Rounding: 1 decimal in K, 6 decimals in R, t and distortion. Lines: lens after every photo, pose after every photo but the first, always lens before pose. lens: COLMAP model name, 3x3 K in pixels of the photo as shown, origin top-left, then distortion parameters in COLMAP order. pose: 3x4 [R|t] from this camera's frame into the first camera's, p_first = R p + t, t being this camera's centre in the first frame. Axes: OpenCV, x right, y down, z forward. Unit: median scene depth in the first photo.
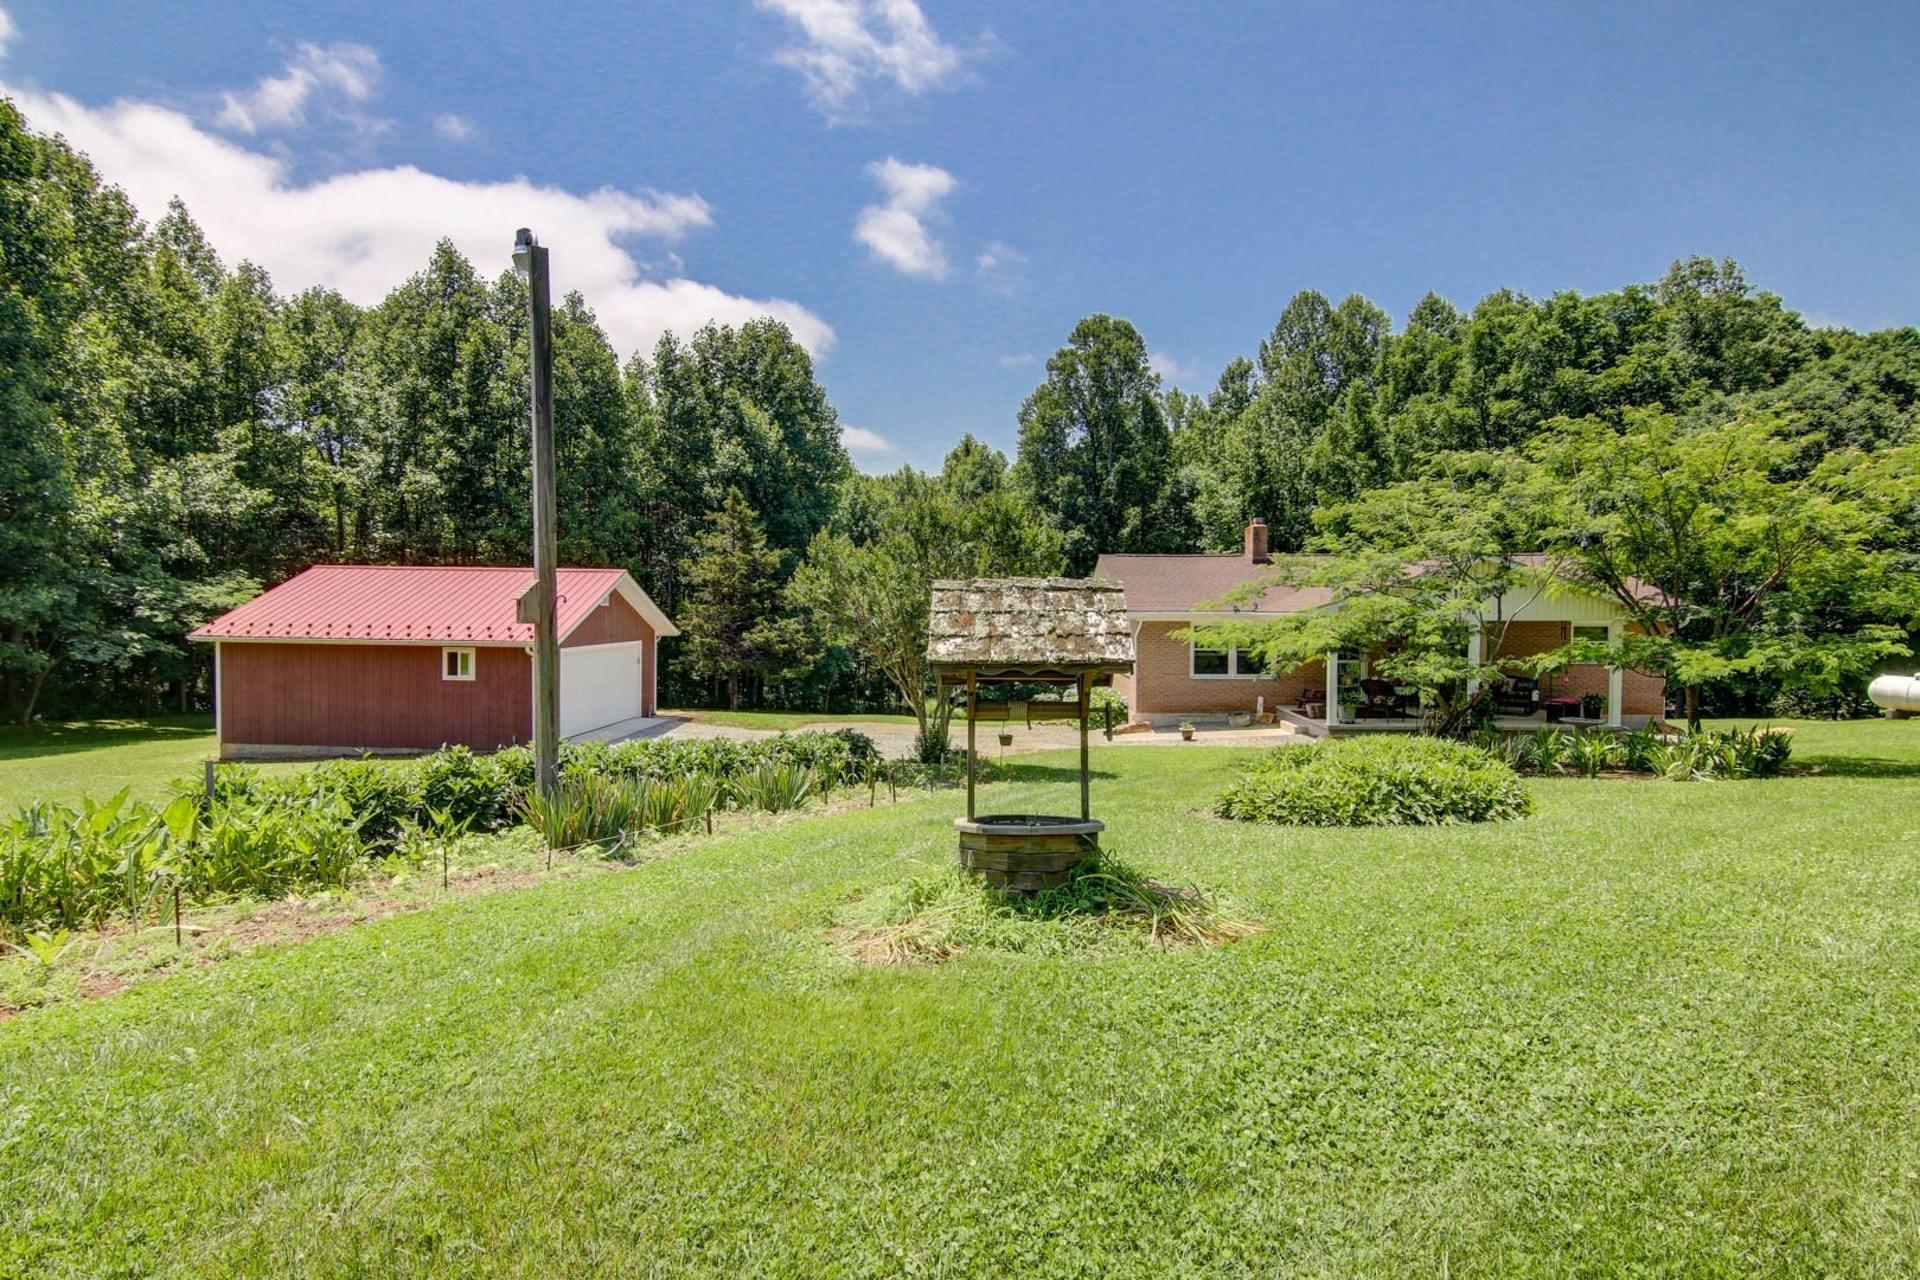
lens RADIAL K [[942.5, 0, 961.3], [0, 942.5, 601.0], [0, 0, 1]] dist [0.000569, -0.020665]
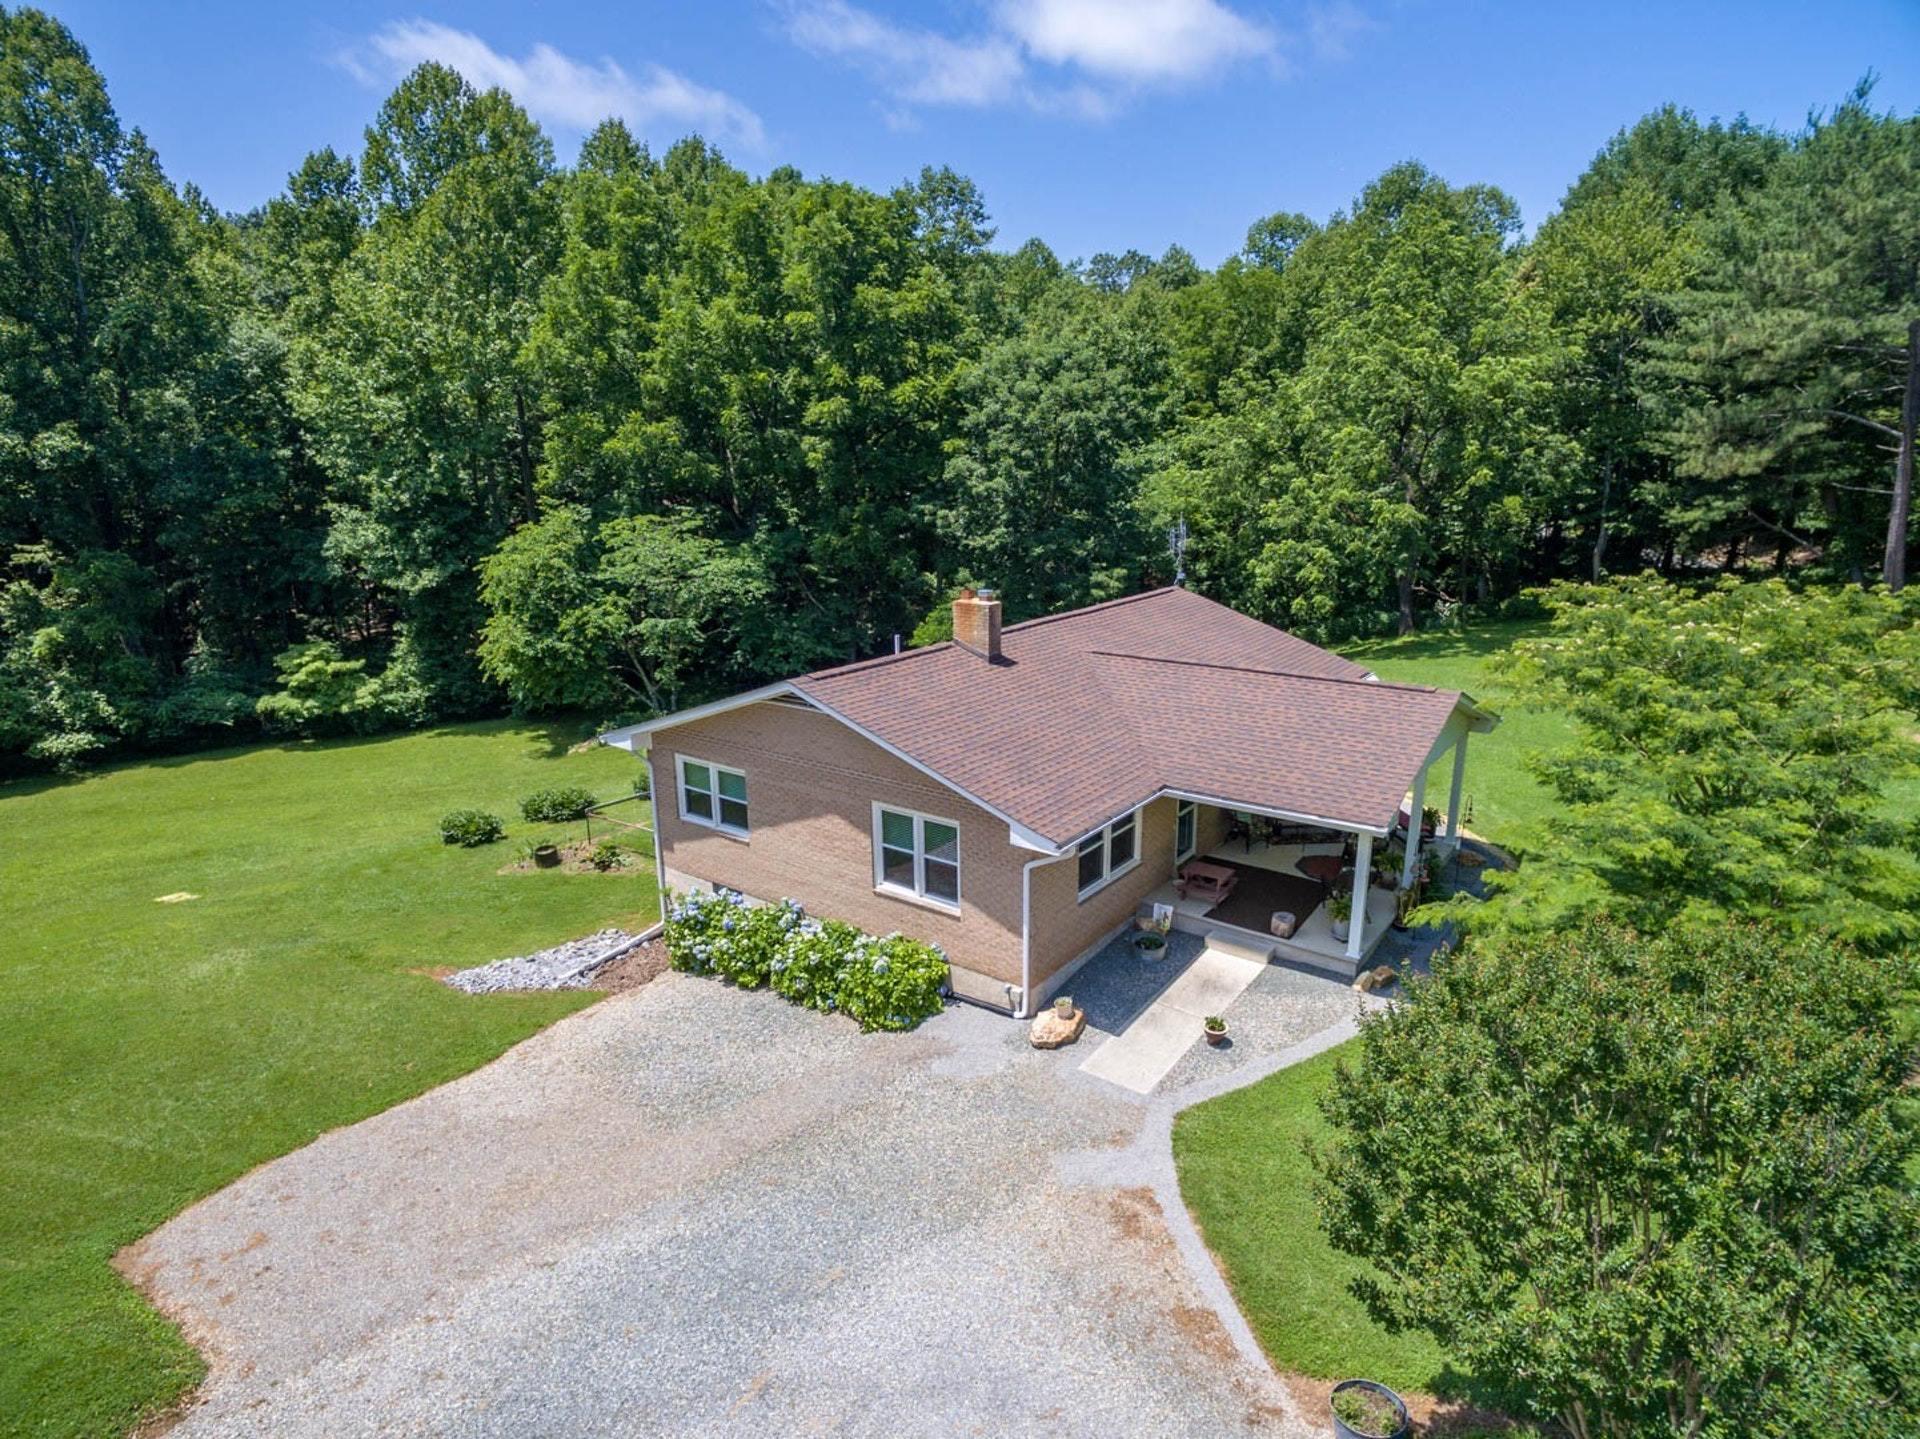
lens RADIAL K [[1054.3, 0, 961.2], [0, 1054.3, 721.7], [0, 0, 1]] dist [0.005567, -0.000014]
pose [[0.583825, -0.203835, 0.785875, -0.101607], [0.007707, 0.969318, 0.245690, -0.063946], [-0.811843, -0.137383, 0.567483, 0.211970]]
